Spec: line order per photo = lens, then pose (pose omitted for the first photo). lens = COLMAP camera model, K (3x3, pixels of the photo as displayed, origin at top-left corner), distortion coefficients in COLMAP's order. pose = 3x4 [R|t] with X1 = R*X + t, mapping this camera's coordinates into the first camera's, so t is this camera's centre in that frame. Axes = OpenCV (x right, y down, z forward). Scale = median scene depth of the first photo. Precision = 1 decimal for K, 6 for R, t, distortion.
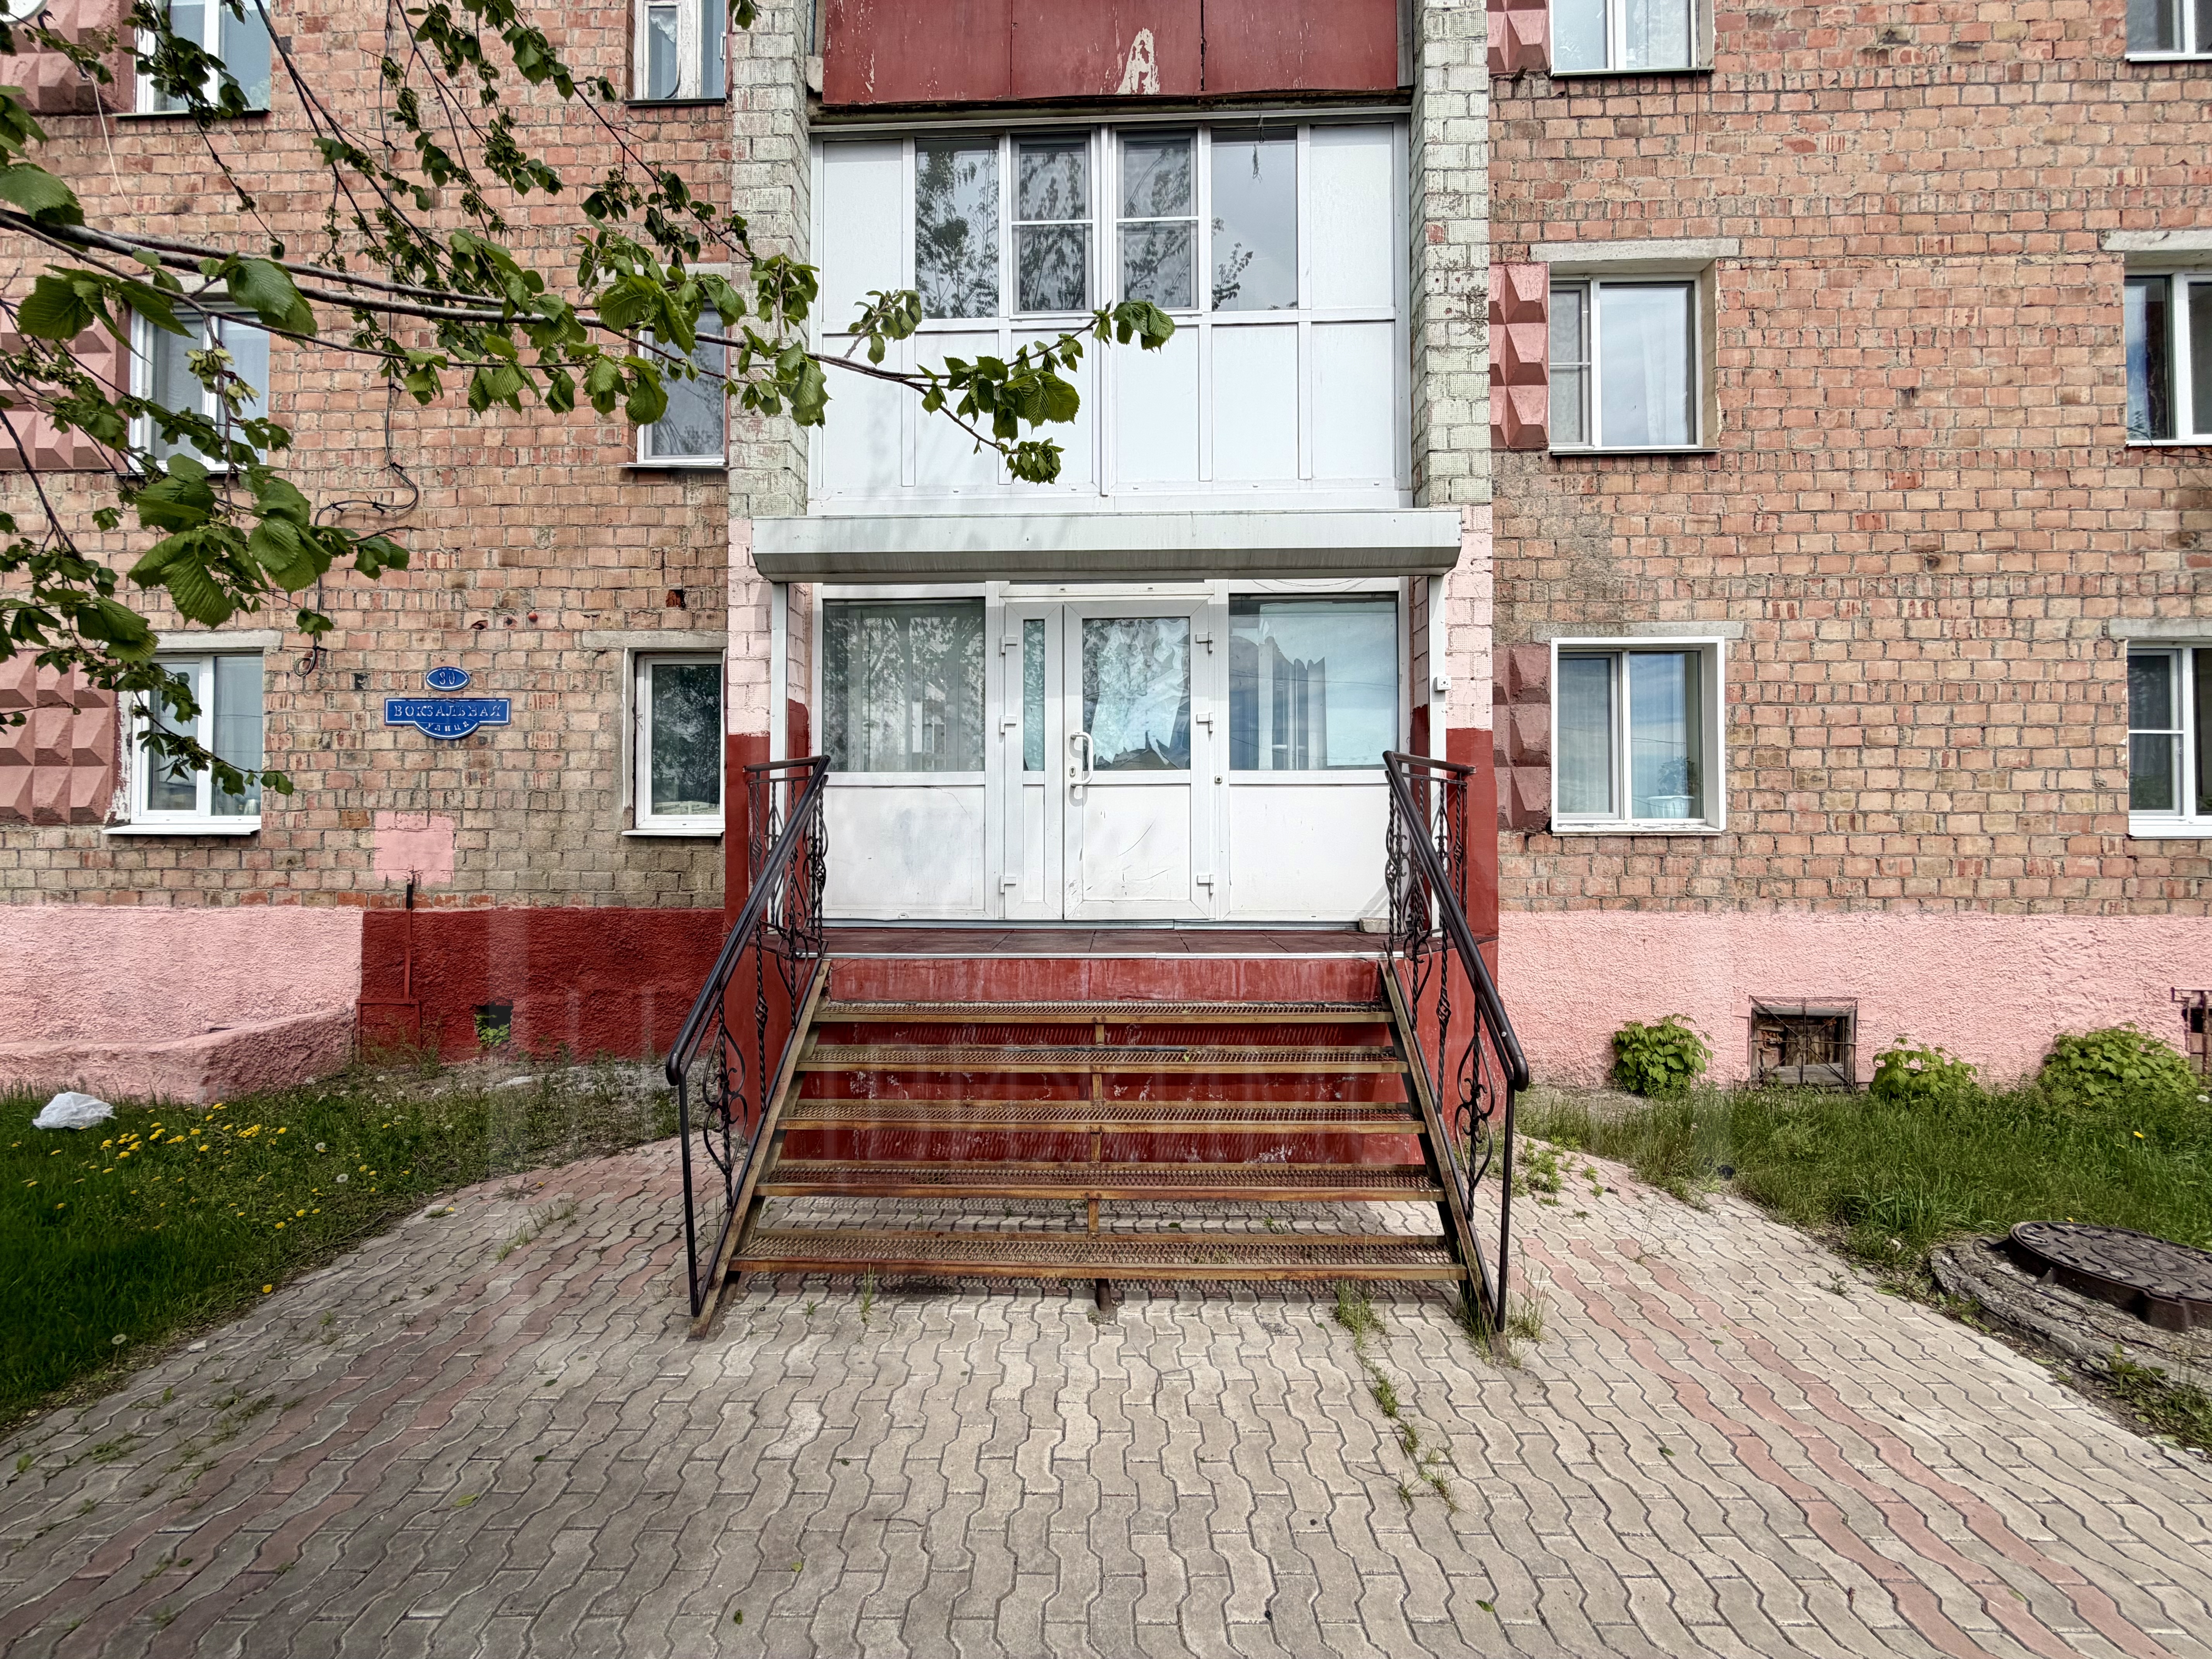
lens RADIAL K [[878.4, 0, 1101.0], [0, 878.4, 828.8], [0, 0, 1]] dist [0.000896, -0.000204]
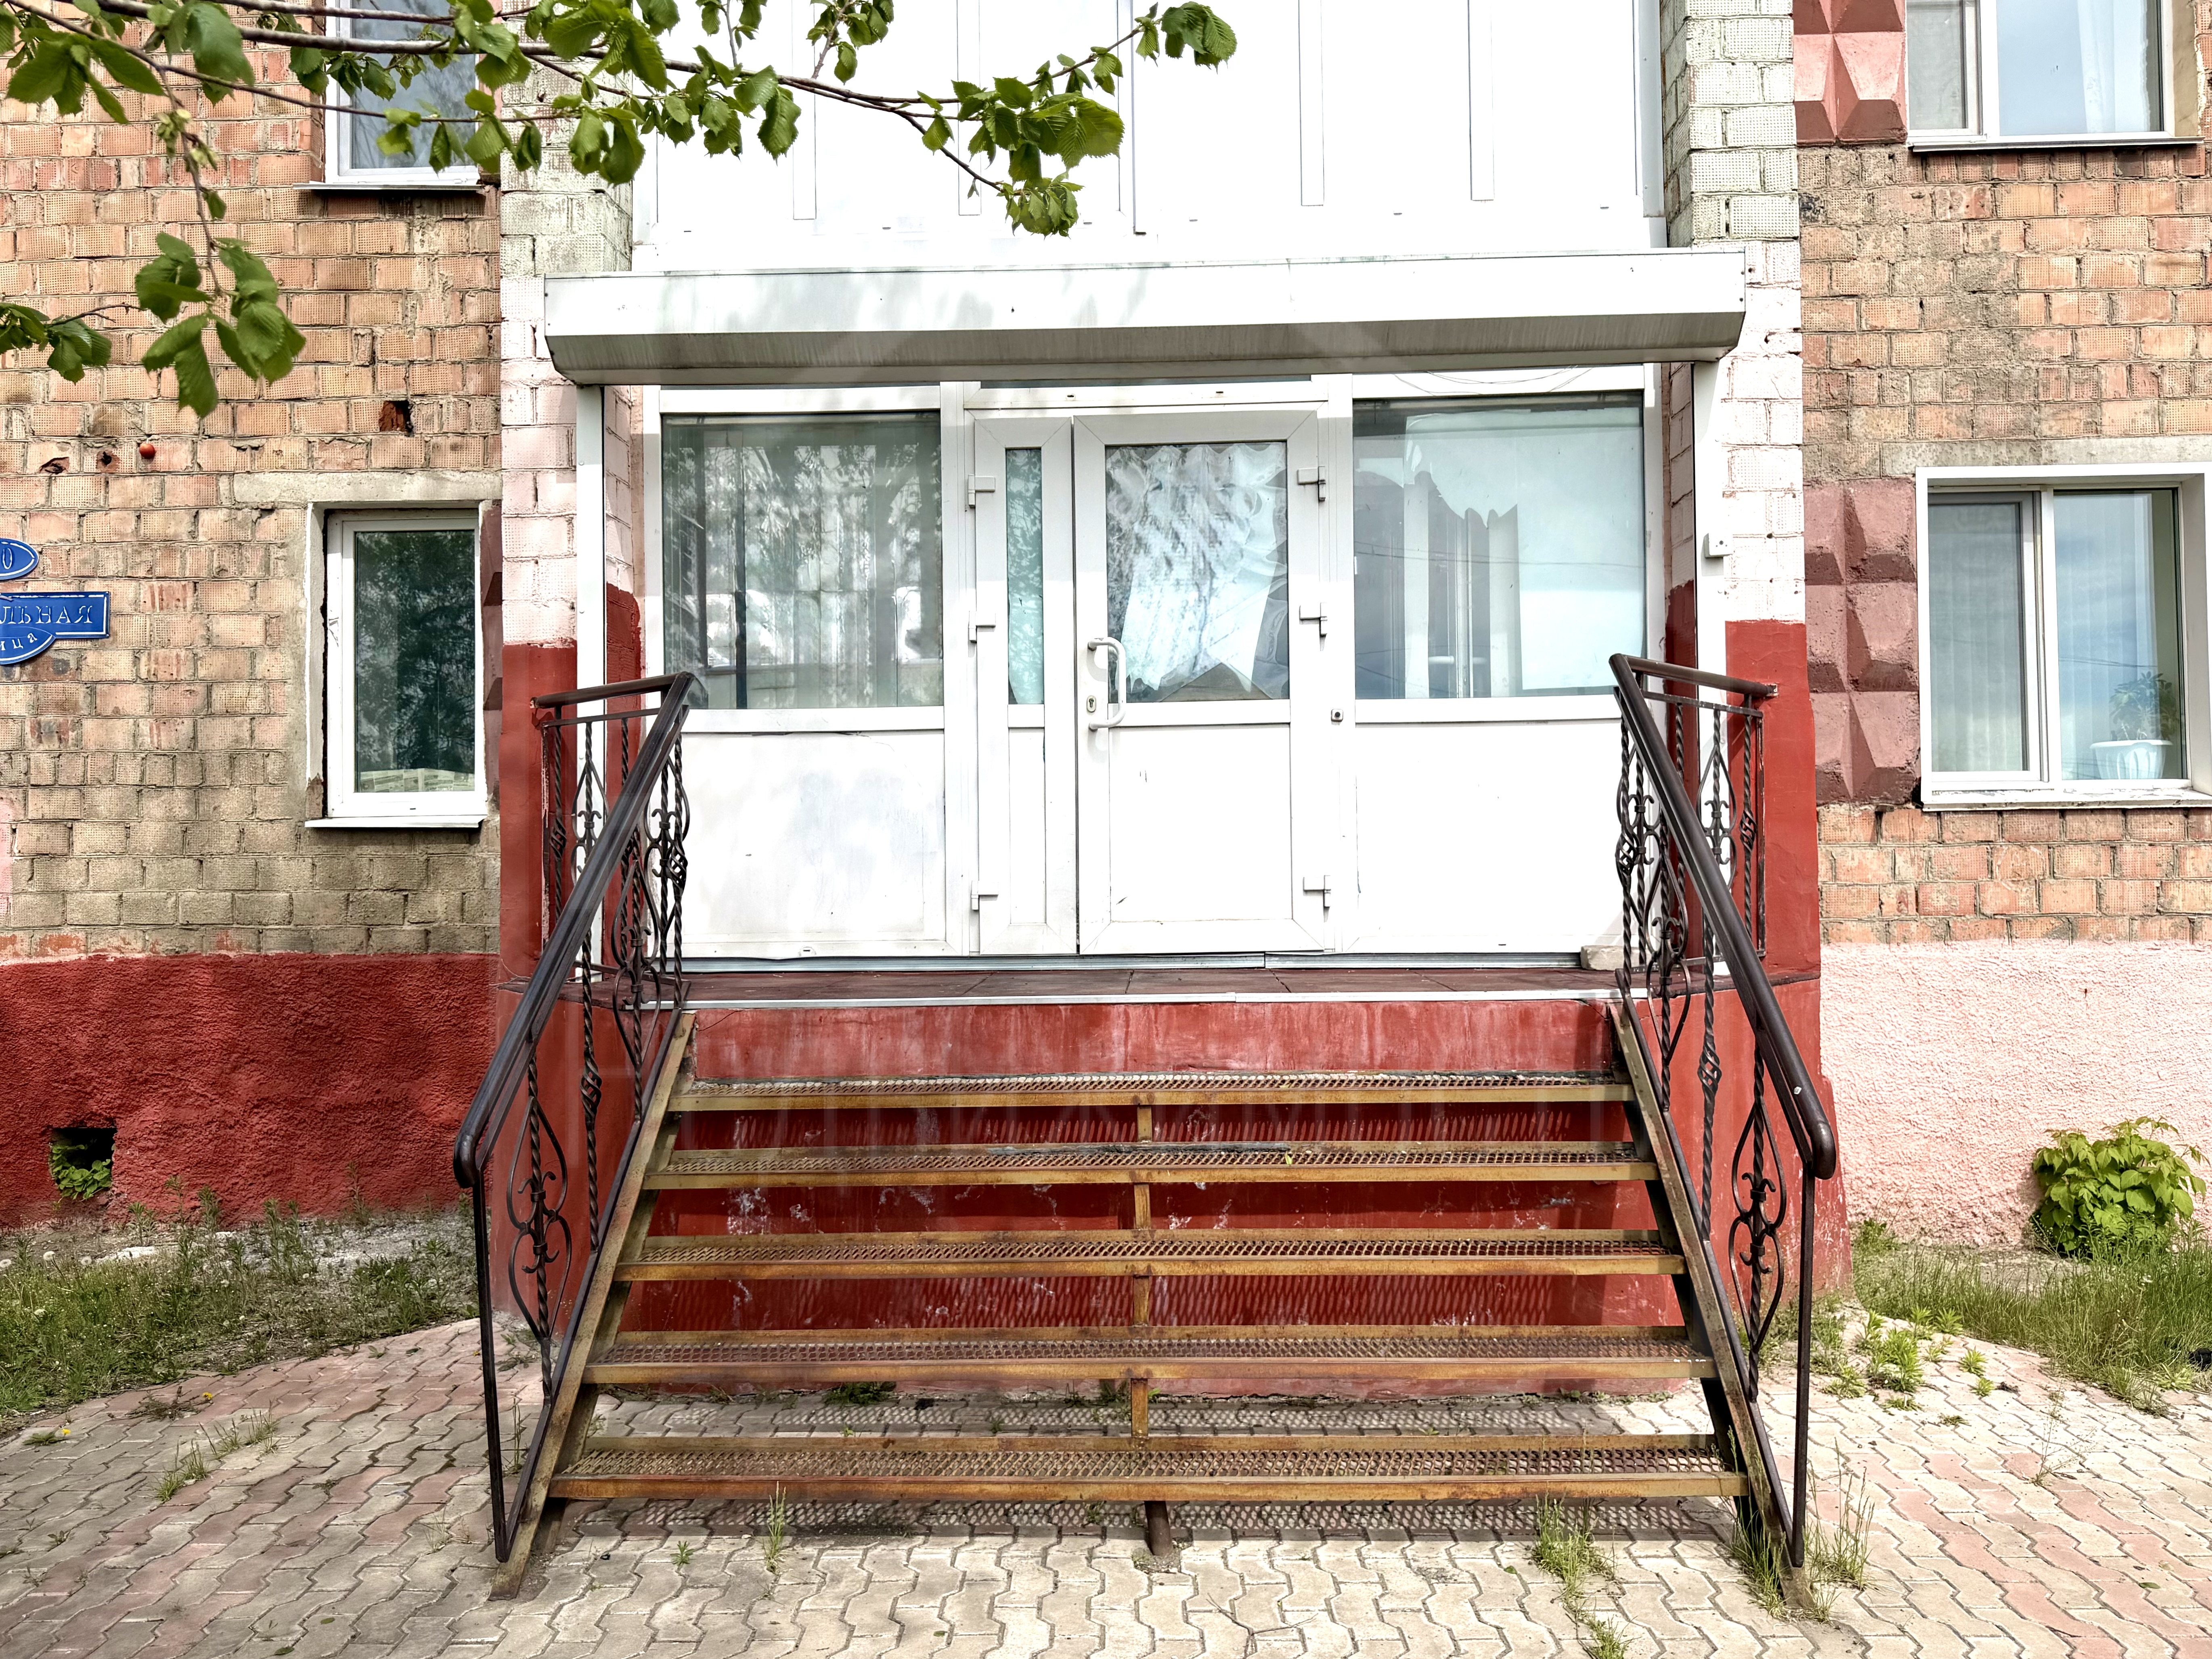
lens RADIAL K [[1638.6, 0, 1129.8], [0, 1638.6, 827.0], [0, 0, 1]] dist [0.009164, -0.006984]
pose [[0.999944, -0.010565, -0.000284, -0.005807], [0.010561, 0.999887, -0.010711, 0.024895], [0.000397, 0.010708, 0.999943, -0.076761]]
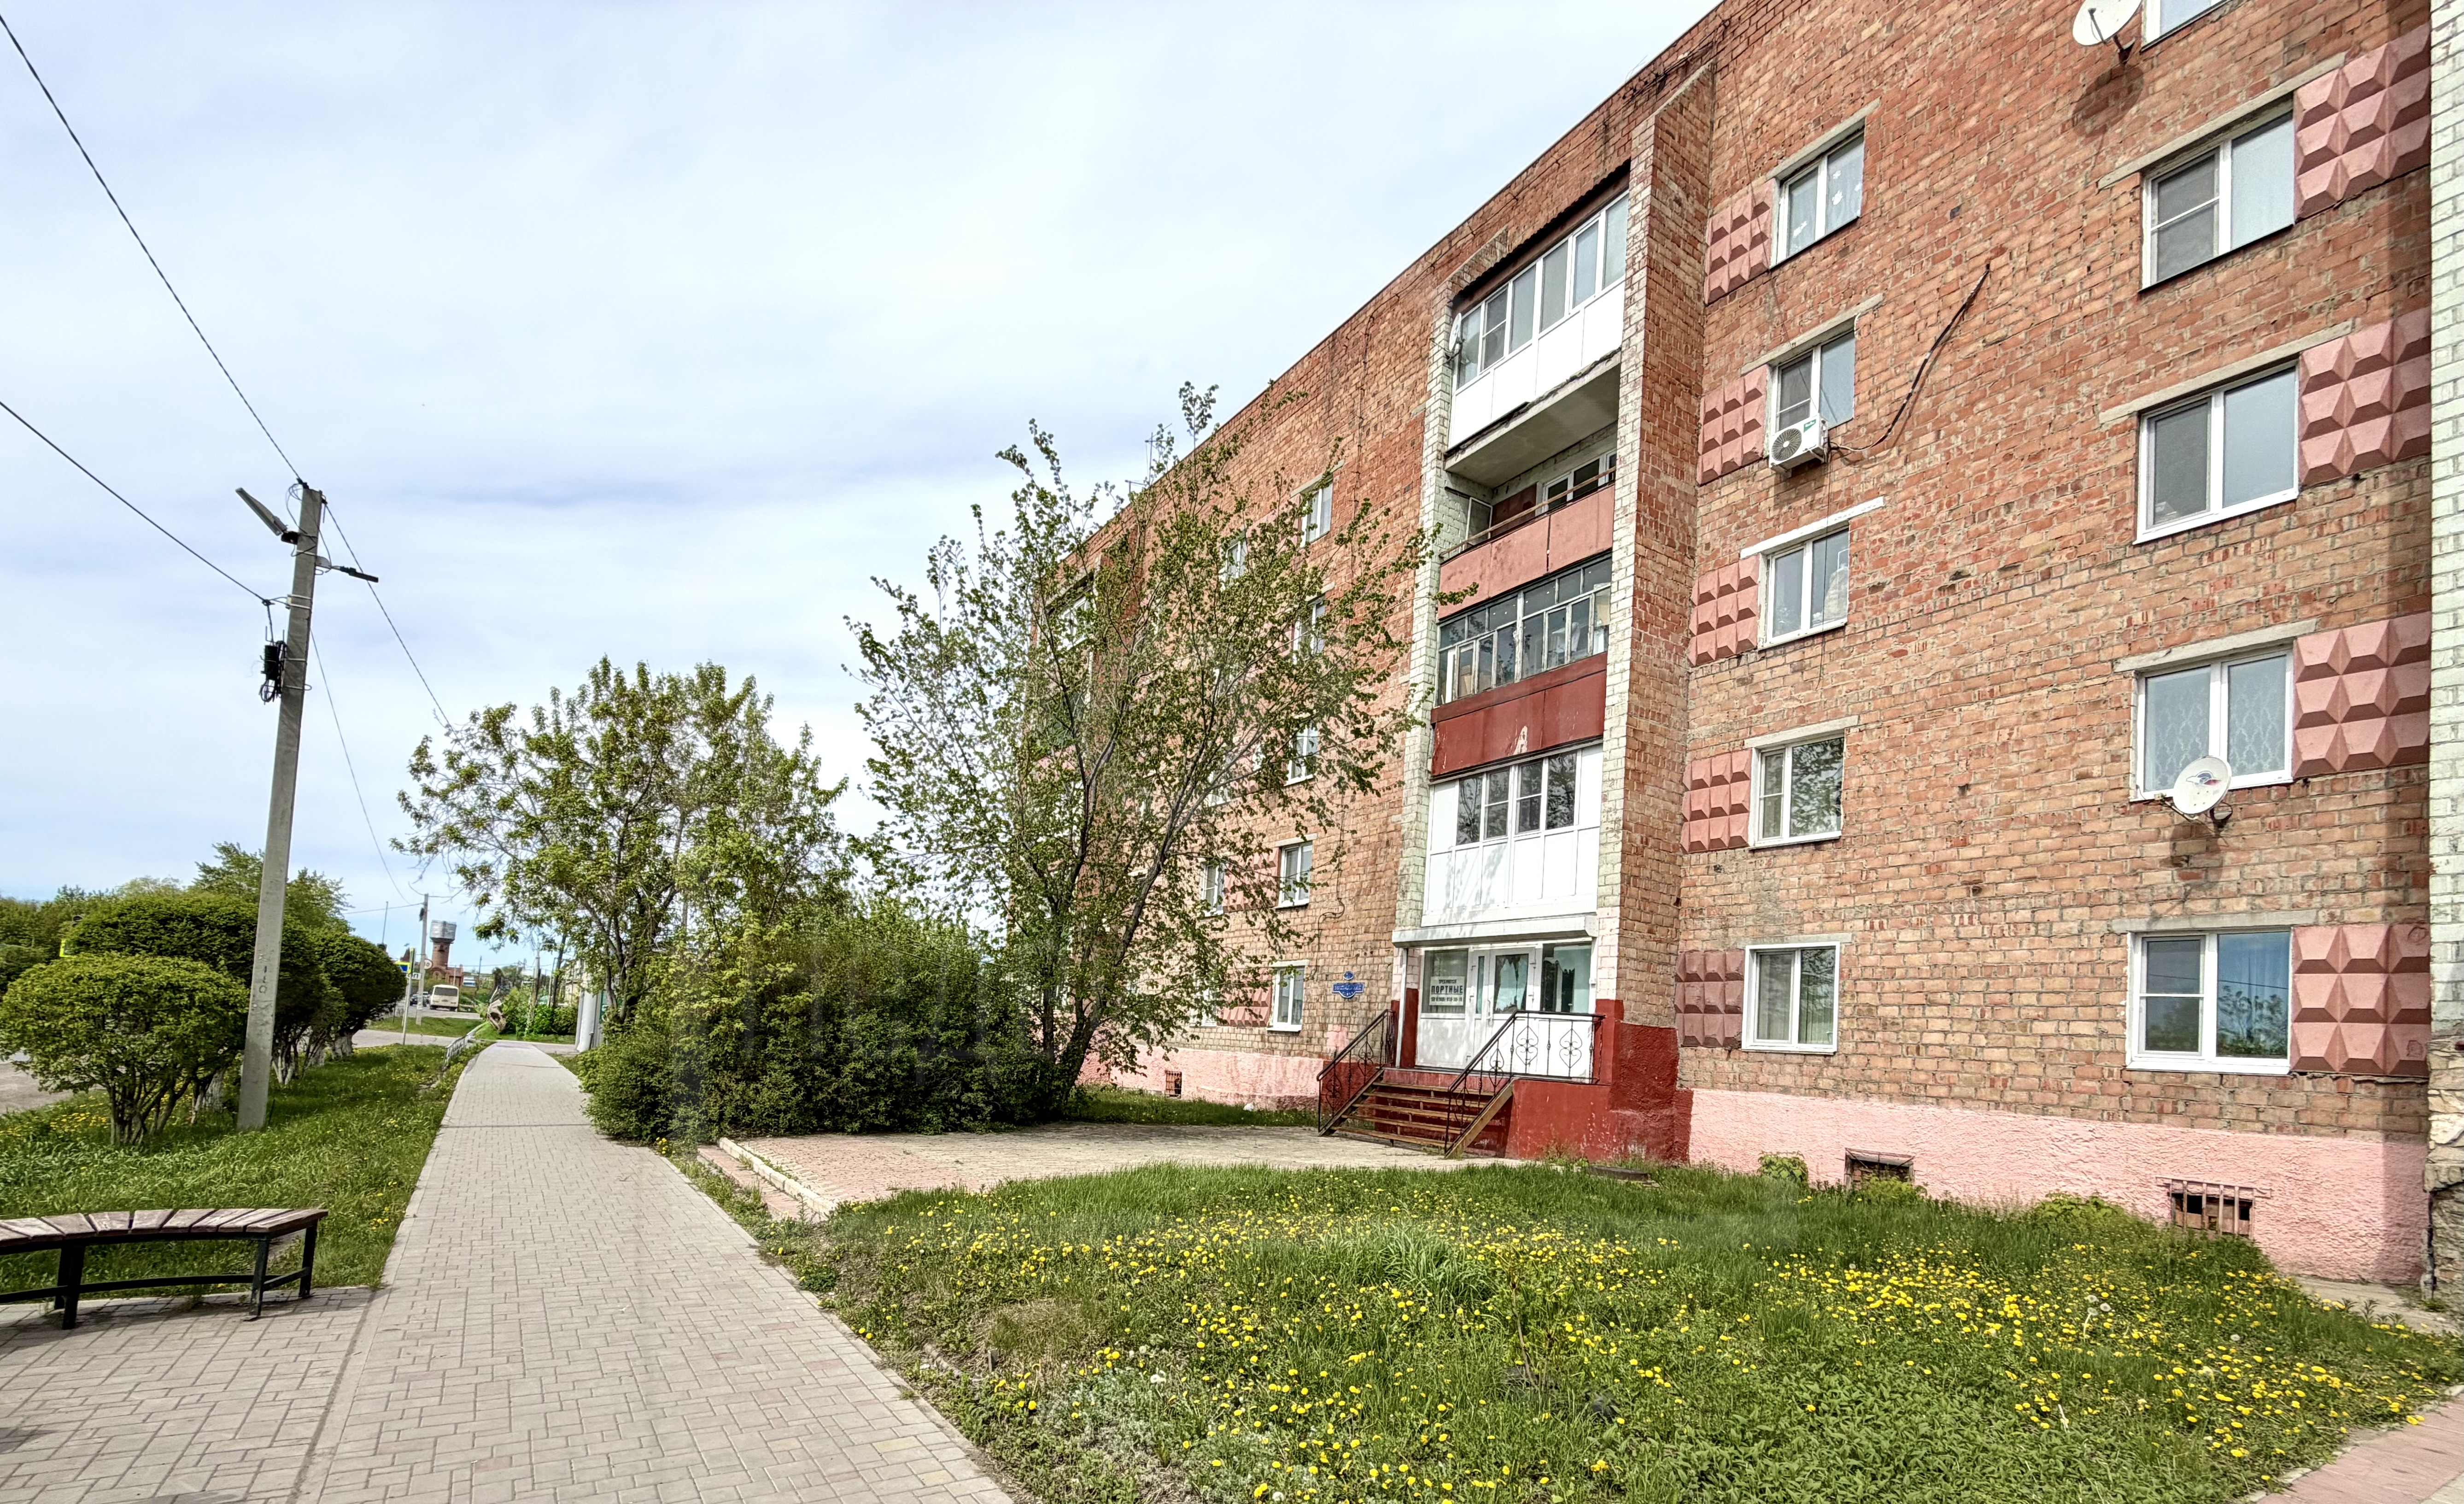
lens RADIAL K [[1042.3, 0, 1186.7], [0, 1042.3, 993.0], [0, 0, 1]] dist [0.000725, -0.000122]
pose [[0.553948, -0.002920, -0.832546, 1.738447], [-0.050964, 0.998000, -0.037411, 0.028765], [0.830990, 0.063154, 0.552691, -1.245534]]
